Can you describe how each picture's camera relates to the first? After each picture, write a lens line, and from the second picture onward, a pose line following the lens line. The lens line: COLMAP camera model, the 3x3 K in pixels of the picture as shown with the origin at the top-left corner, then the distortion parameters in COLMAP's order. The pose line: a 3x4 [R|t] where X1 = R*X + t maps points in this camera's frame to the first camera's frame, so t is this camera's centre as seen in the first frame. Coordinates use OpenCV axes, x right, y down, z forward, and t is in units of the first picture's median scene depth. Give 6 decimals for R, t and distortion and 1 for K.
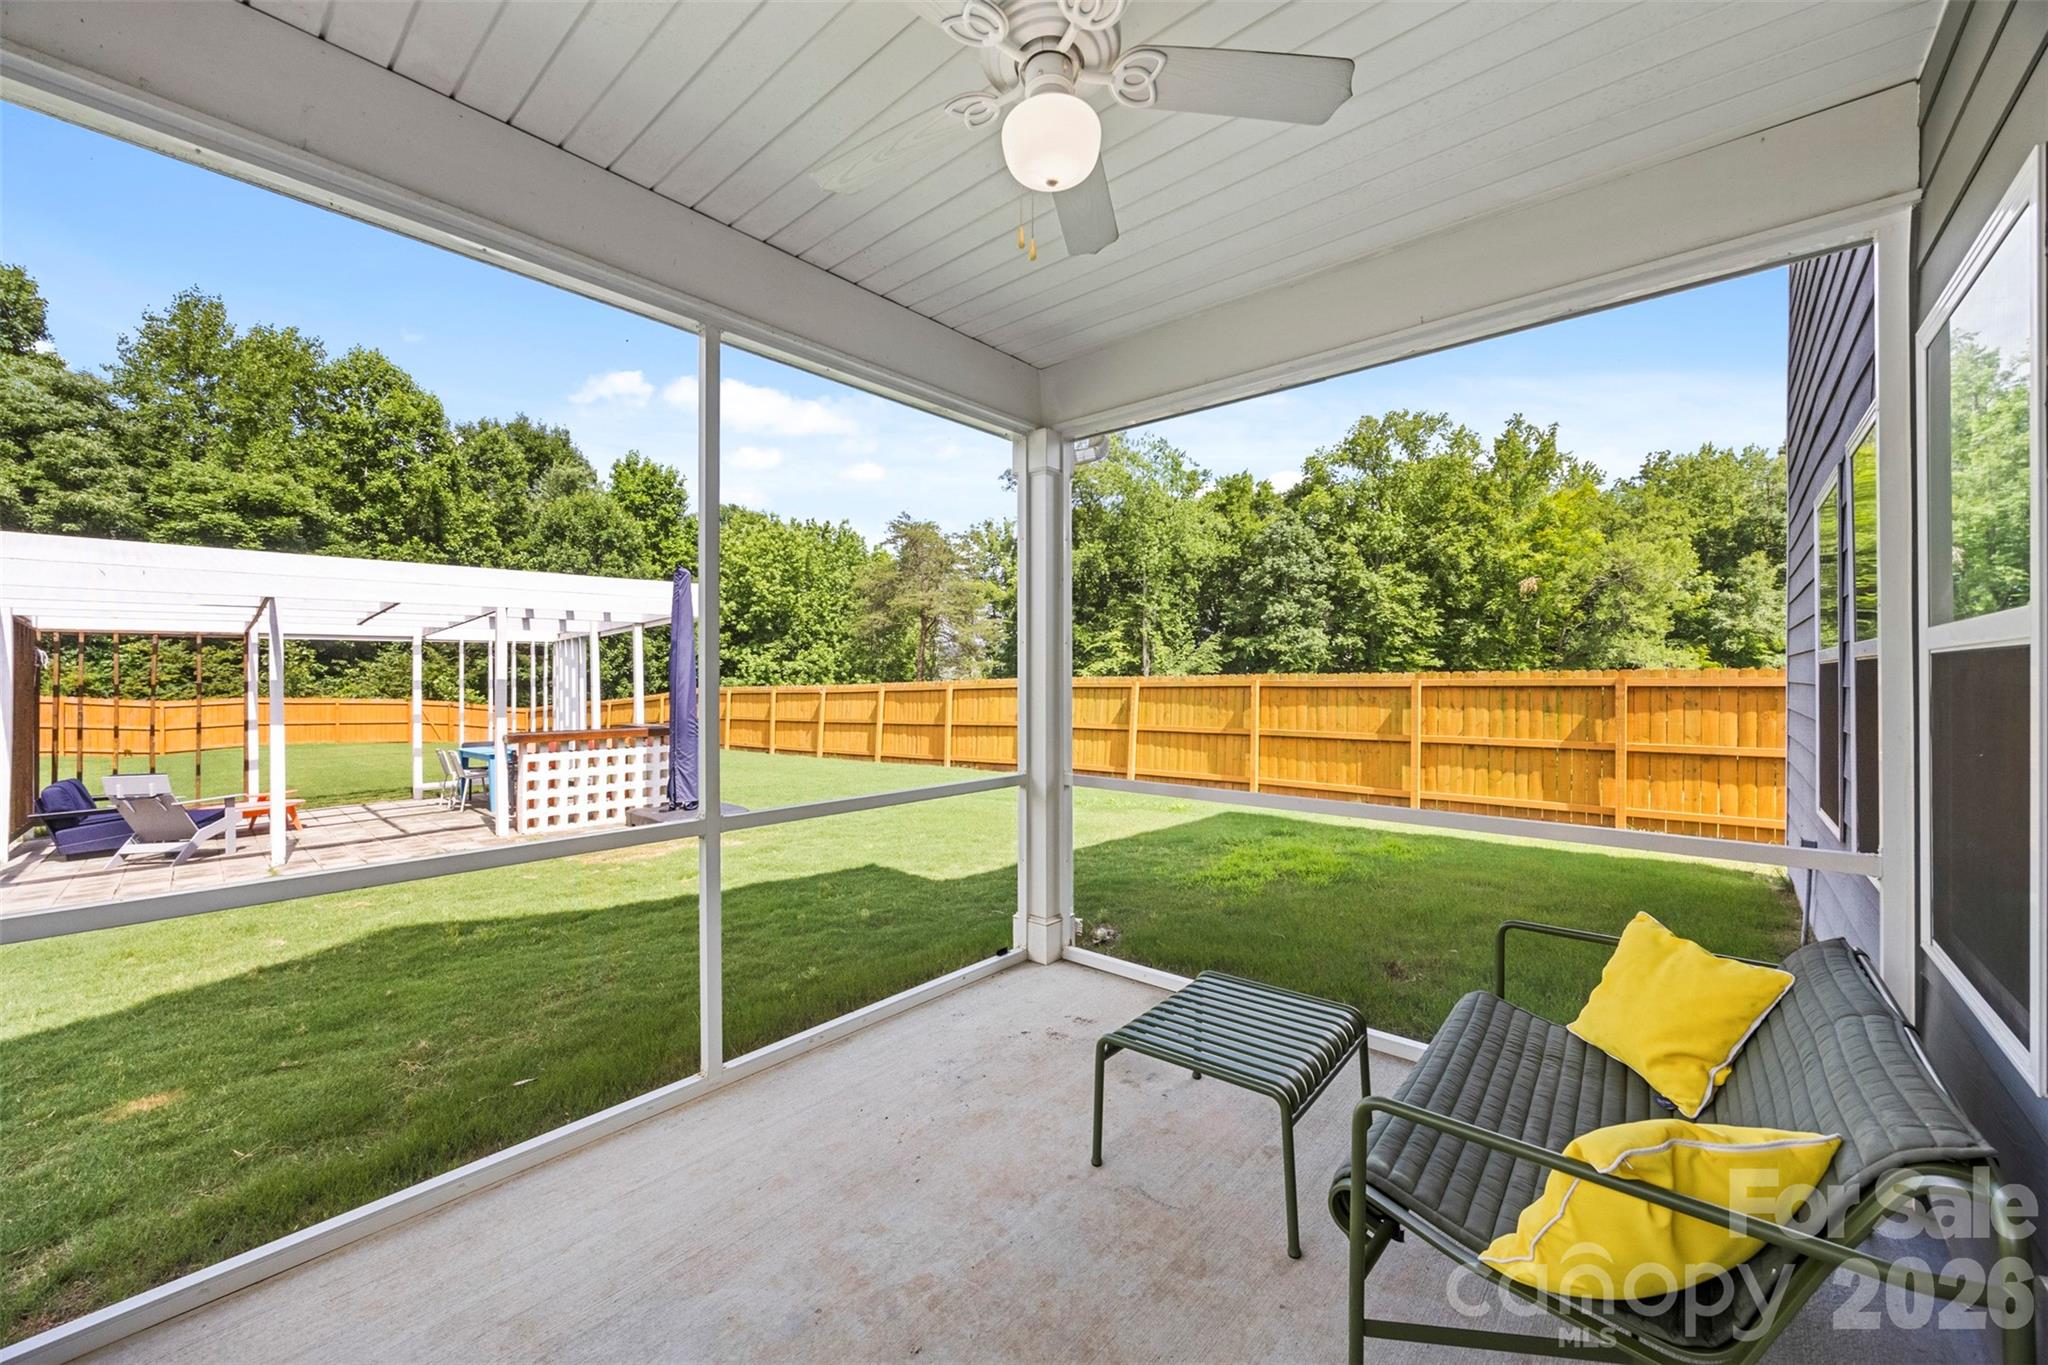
lens RADIAL K [[773.6, 0, 1012.0], [0, 773.6, 674.4], [0, 0, 1]] dist [-0.004893, 0.000250]
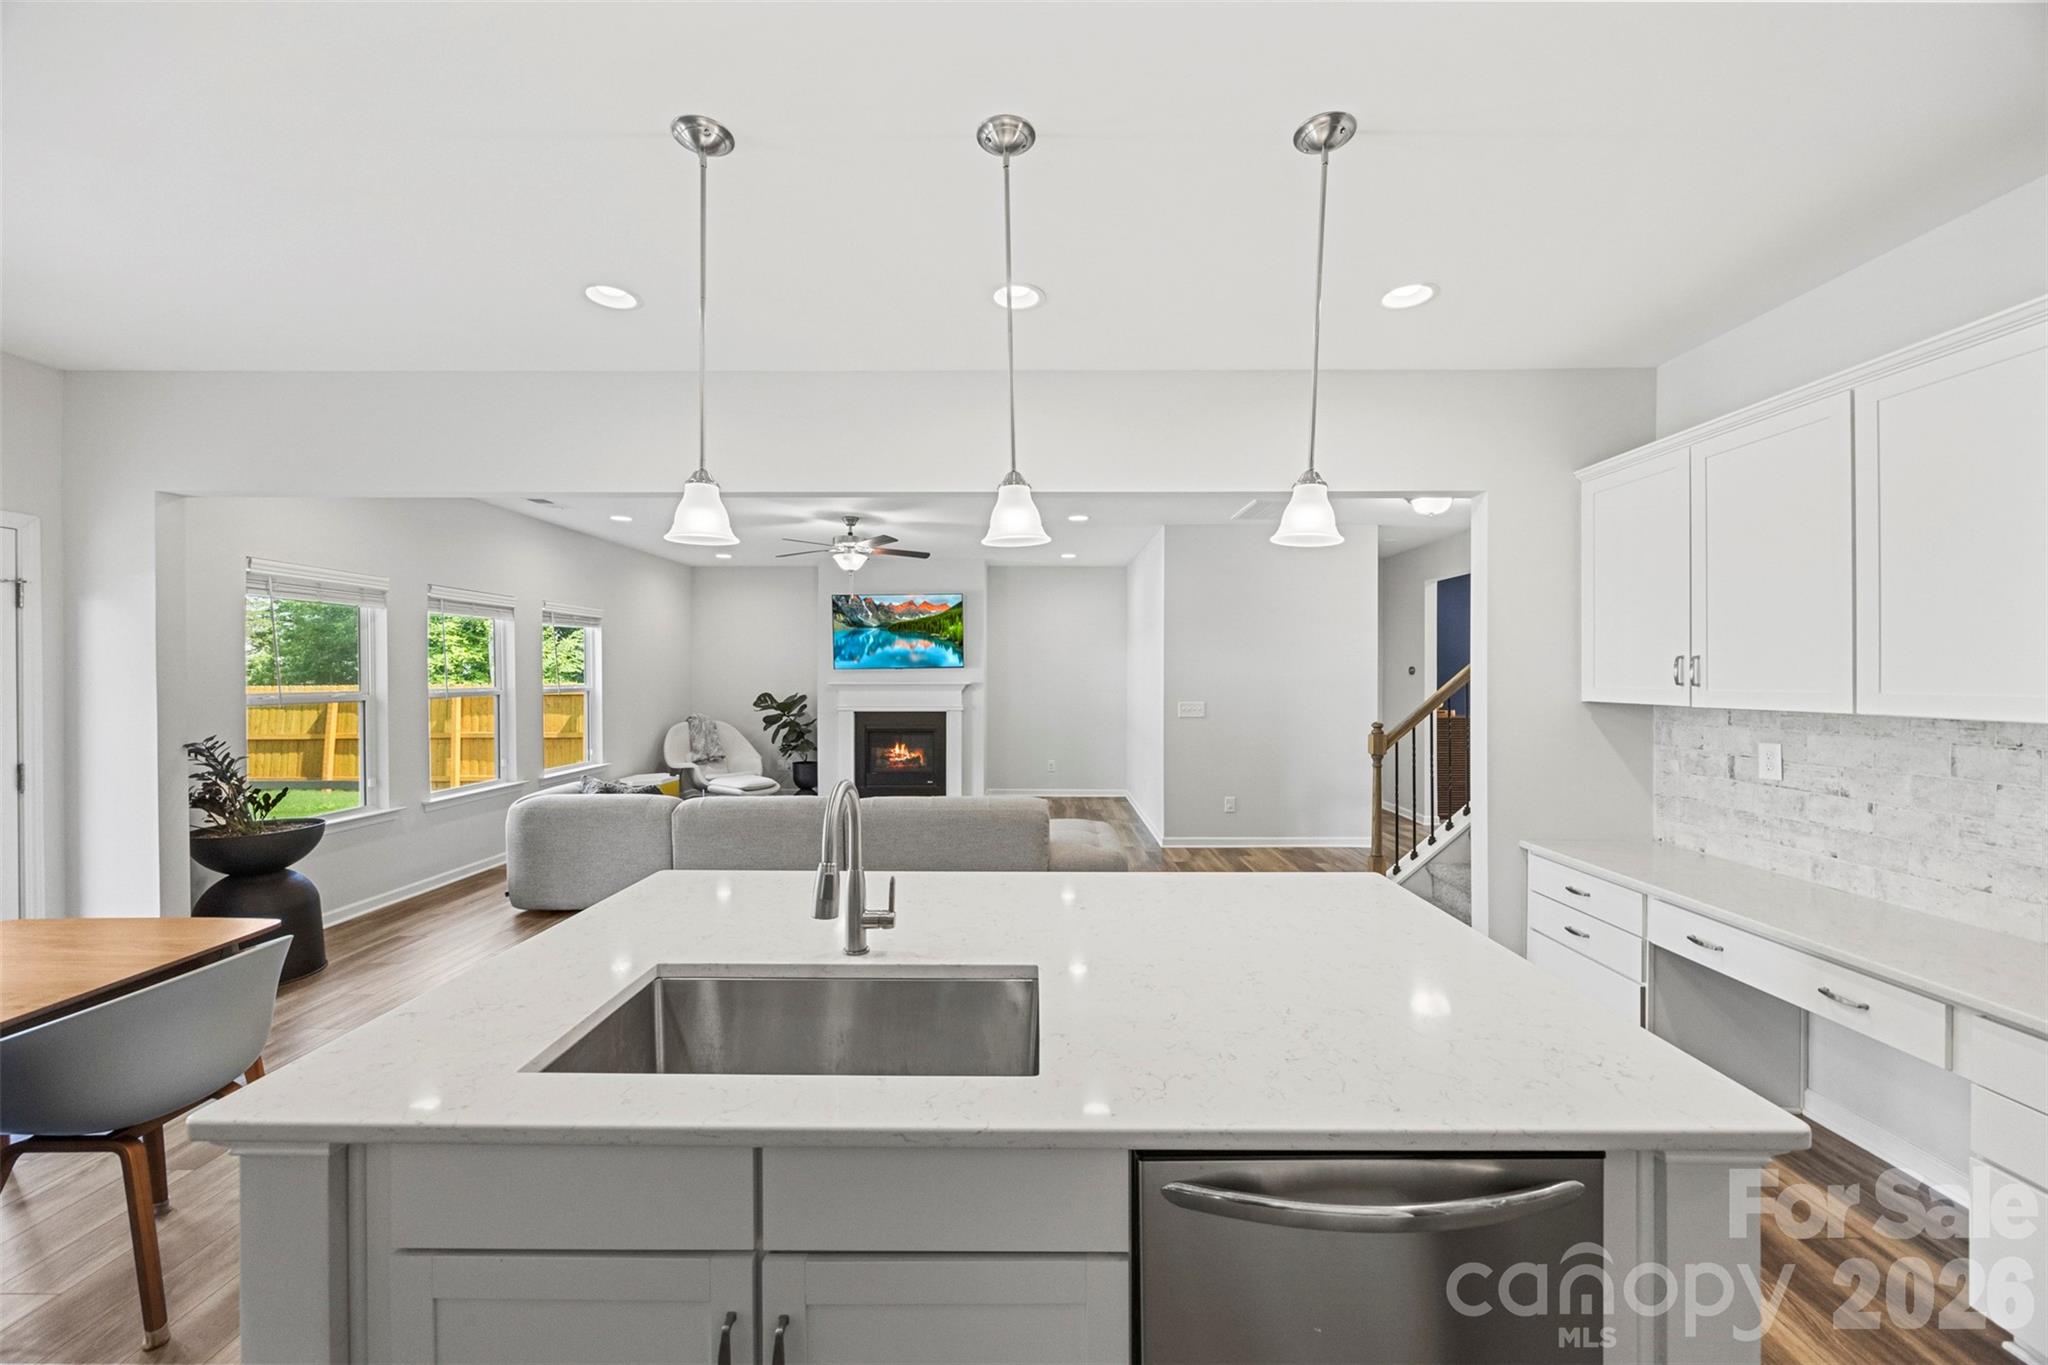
lens RADIAL K [[773.6, 0, 1038.2], [0, 773.6, 687.7], [0, 0, 1]] dist [-0.004893, 0.000250]
pose [[0.749599, -0.009233, 0.661828, 0.095407], [-0.007461, 0.999721, 0.022396, -0.012933], [-0.661850, -0.021726, 0.749321, -0.190892]]
